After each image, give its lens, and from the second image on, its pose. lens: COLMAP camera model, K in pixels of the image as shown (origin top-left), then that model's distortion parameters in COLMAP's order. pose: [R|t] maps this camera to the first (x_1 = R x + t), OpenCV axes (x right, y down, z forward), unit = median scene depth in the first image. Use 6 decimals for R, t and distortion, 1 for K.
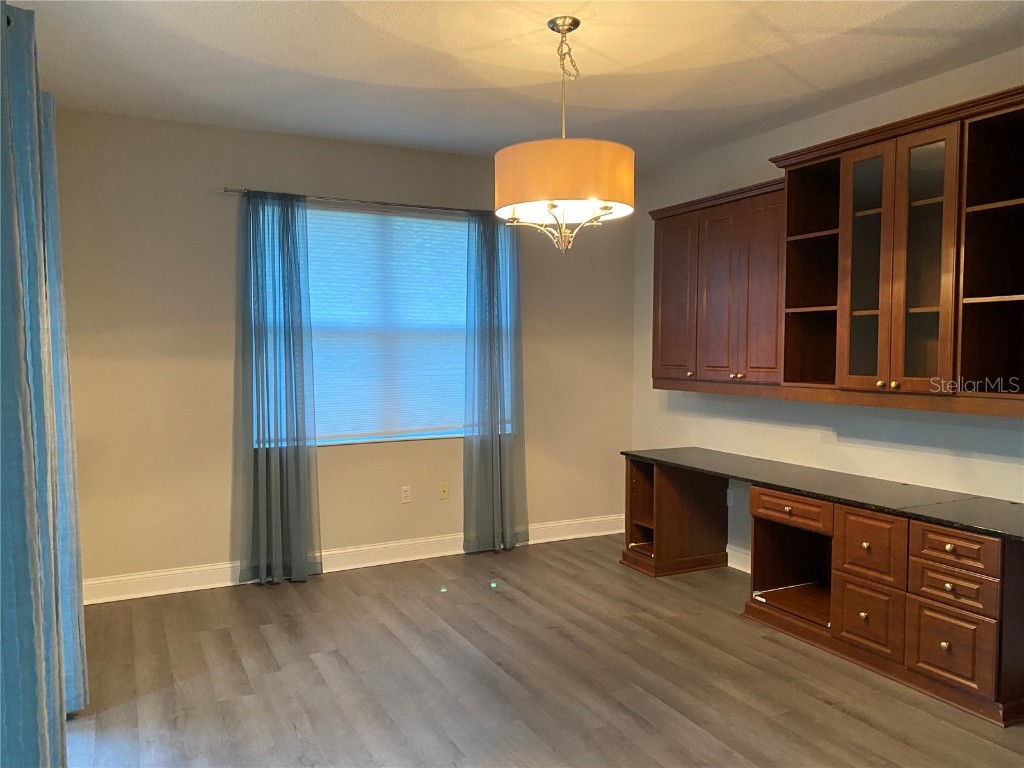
lens RADIAL K [[771.6, 0, 511.0], [0, 771.6, 390.0], [0, 0, 1]] dist [0.037038, -0.038039]
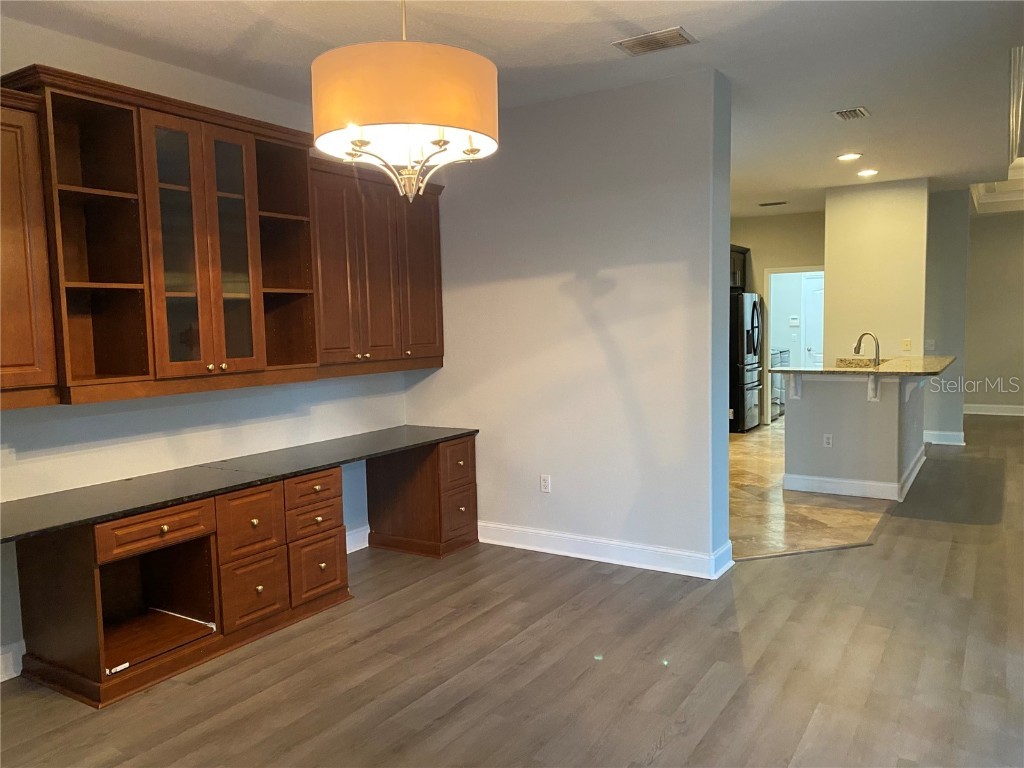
lens RADIAL K [[771.6, 0, 507.6], [0, 771.6, 388.0], [0, 0, 1]] dist [0.037038, -0.038039]
pose [[-0.502112, -0.058631, 0.862813, -0.570757], [0.071901, 0.991415, 0.109212, -0.062501], [-0.861809, 0.116874, -0.493585, 1.155122]]
